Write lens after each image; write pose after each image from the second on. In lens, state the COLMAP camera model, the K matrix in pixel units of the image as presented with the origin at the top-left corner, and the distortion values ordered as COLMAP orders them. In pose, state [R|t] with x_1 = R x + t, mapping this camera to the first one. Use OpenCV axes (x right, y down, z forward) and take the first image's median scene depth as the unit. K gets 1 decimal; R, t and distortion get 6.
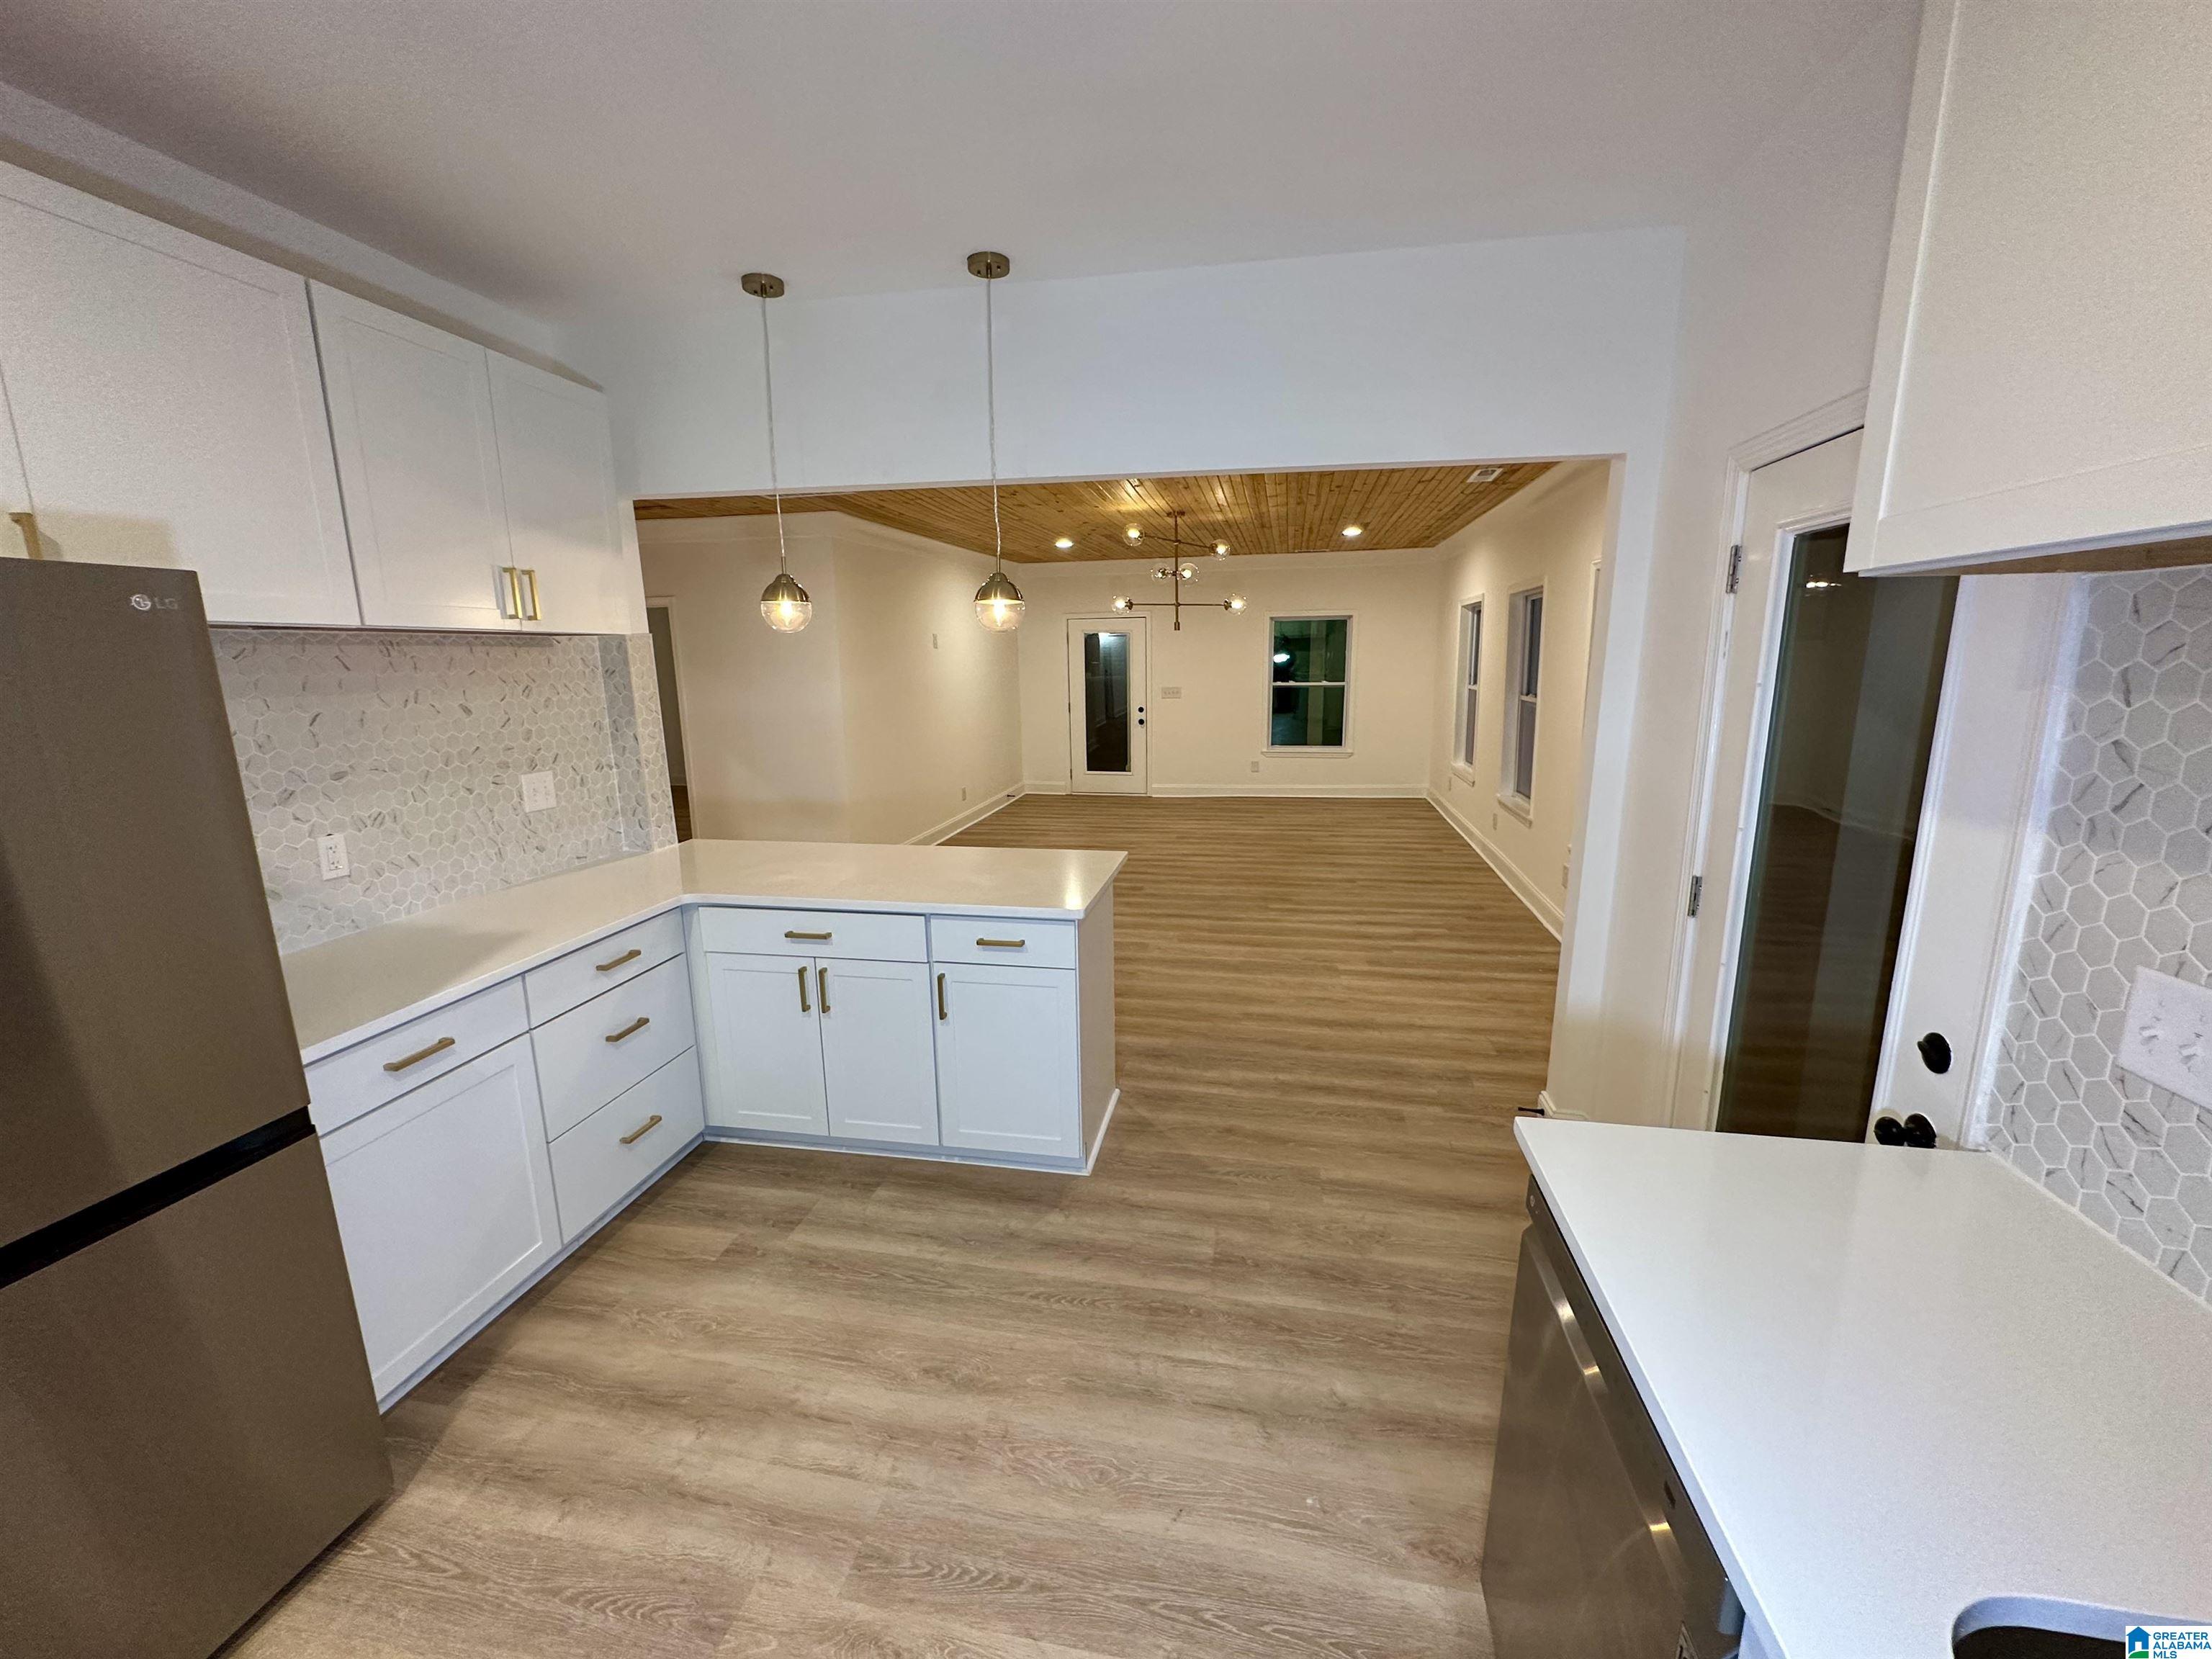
lens RADIAL K [[883.5, 0, 1110.6], [0, 883.5, 832.2], [0, 0, 1]] dist [-0.001606, 0.000526]
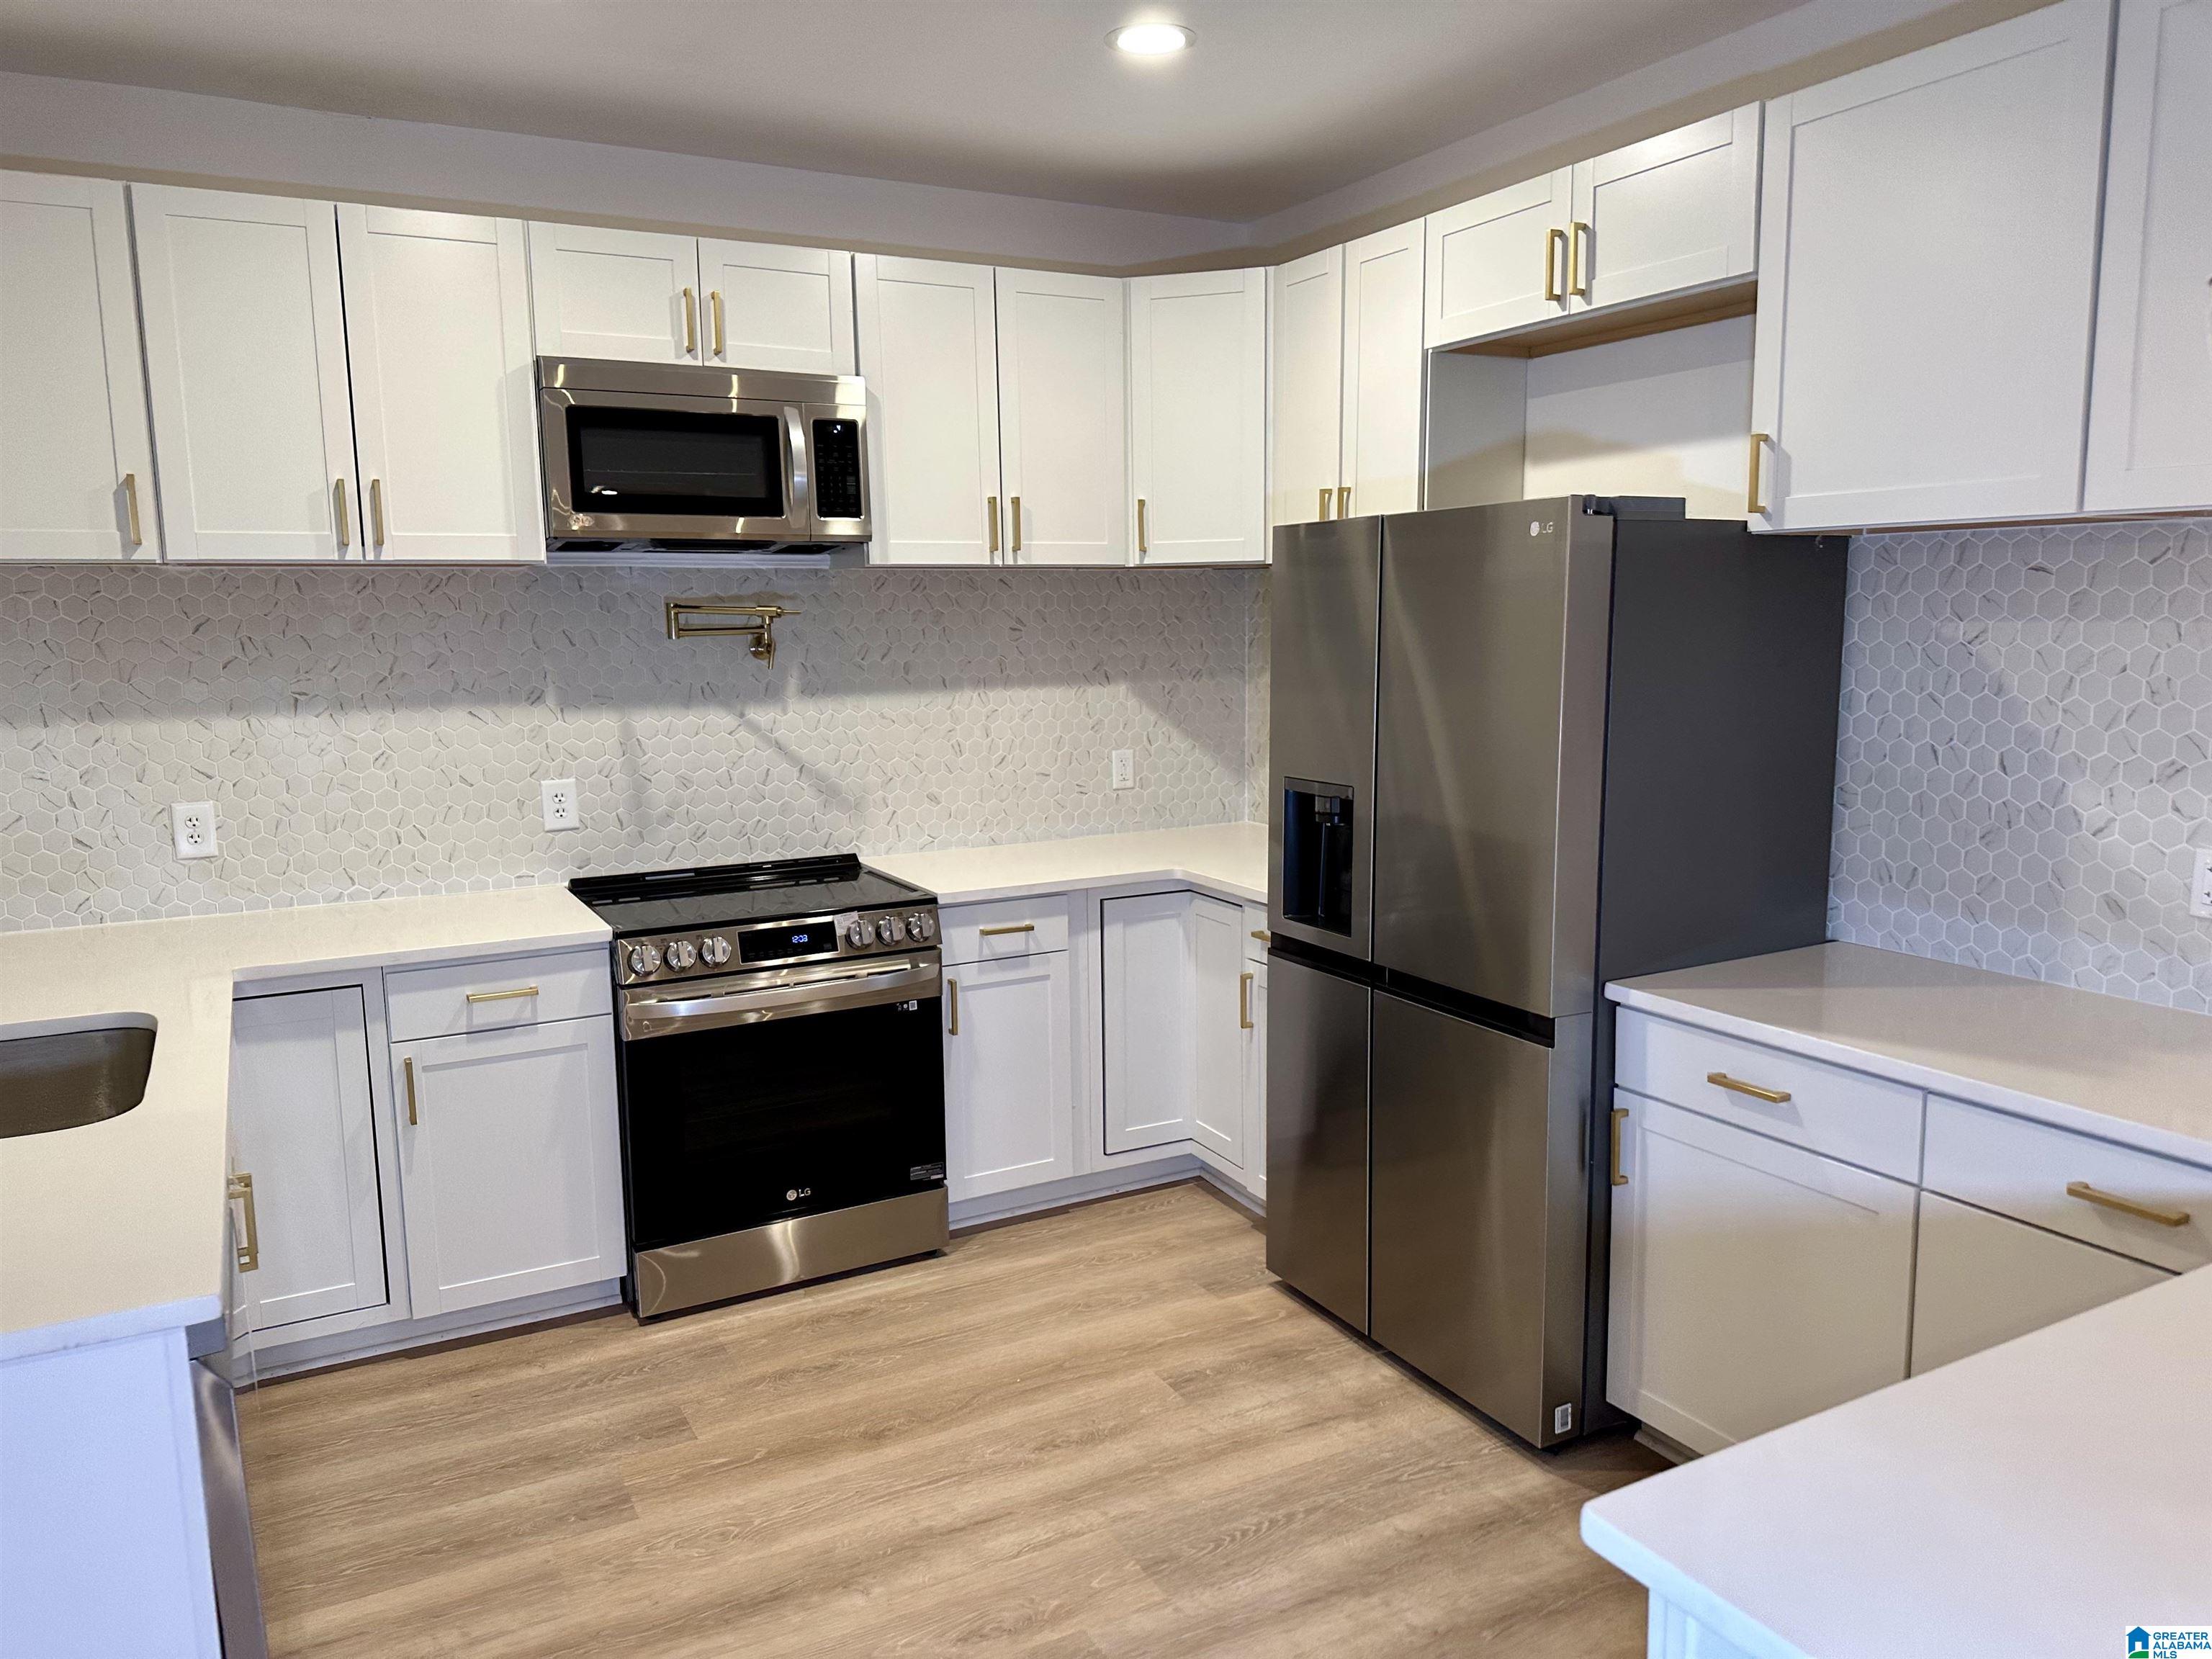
lens RADIAL K [[1550.4, 0, 1118.0], [0, 1550.4, 837.7], [0, 0, 1]] dist [0.057008, -0.064519]
pose [[-0.772170, 0.114327, -0.625046, 0.151008], [-0.104381, 0.947494, 0.302257, -0.100417], [0.626784, 0.298637, -0.719693, 0.517366]]
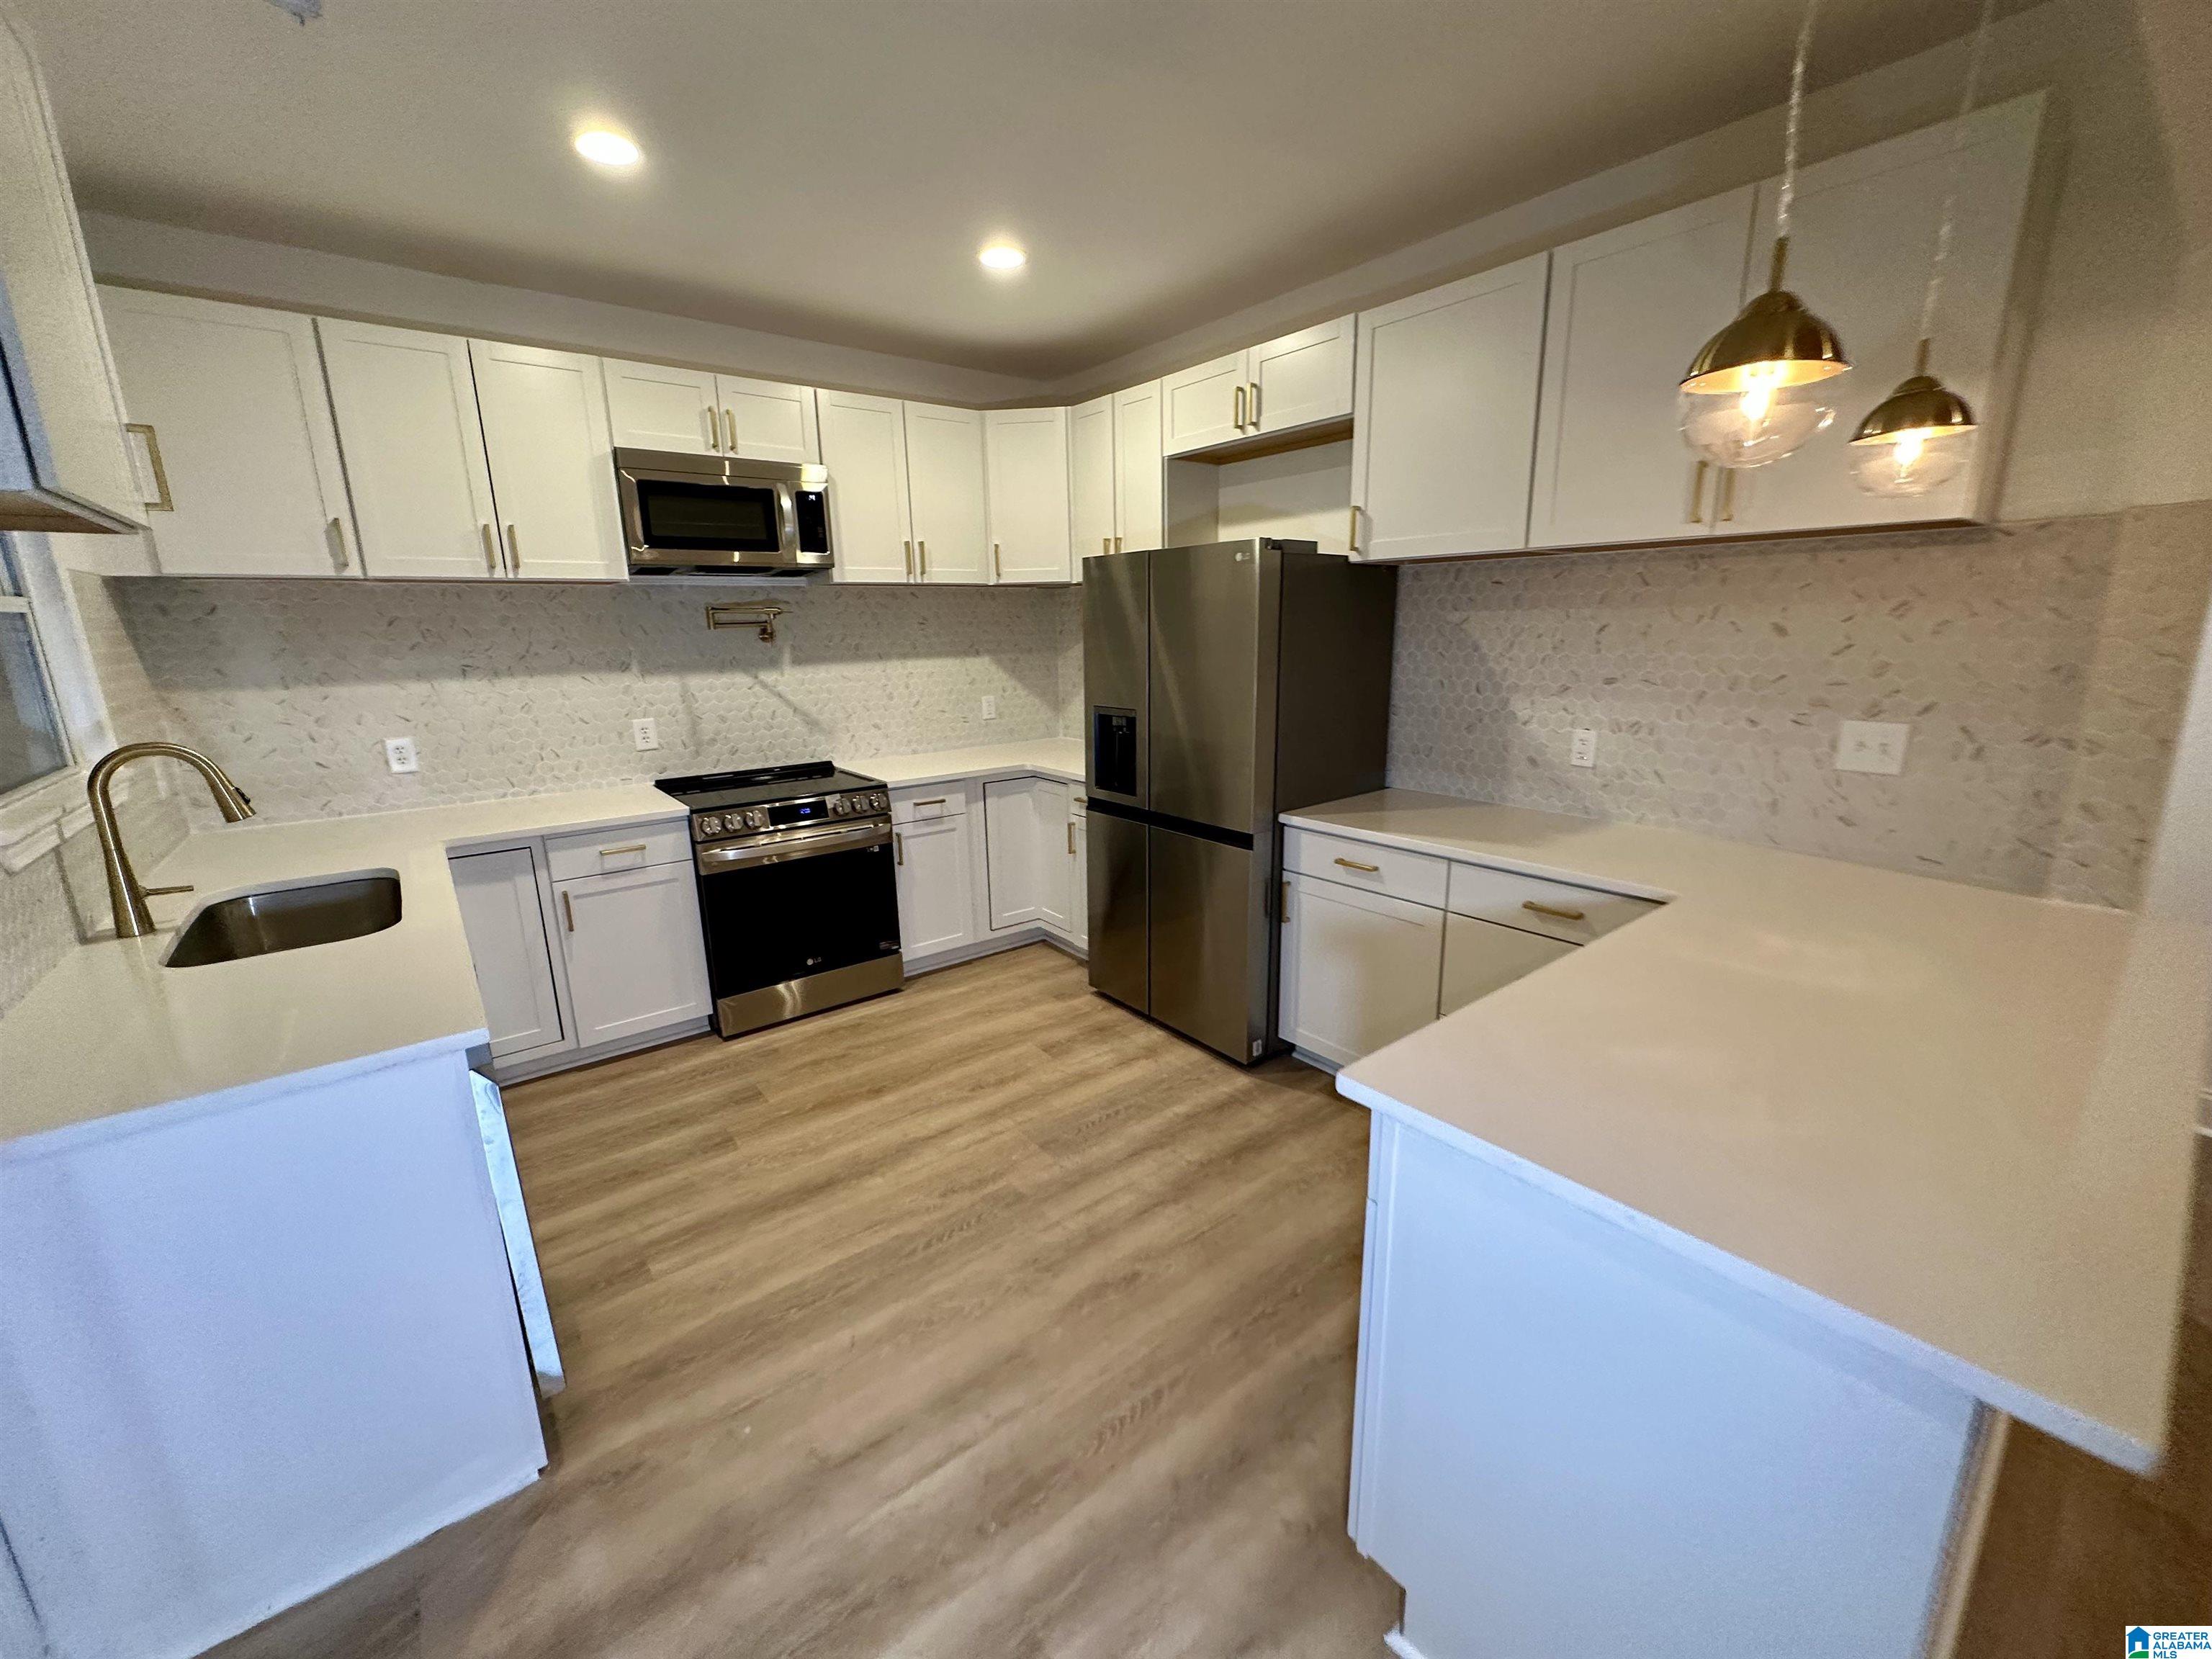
lens RADIAL K [[883.5, 0, 1105.7], [0, 883.5, 830.7], [0, 0, 1]] dist [-0.001606, 0.000526]
pose [[-0.655060, 0.195937, -0.729729, 0.166700], [-0.125446, 0.924184, 0.360759, -0.085816], [0.745090, 0.327860, -0.580817, 0.497368]]
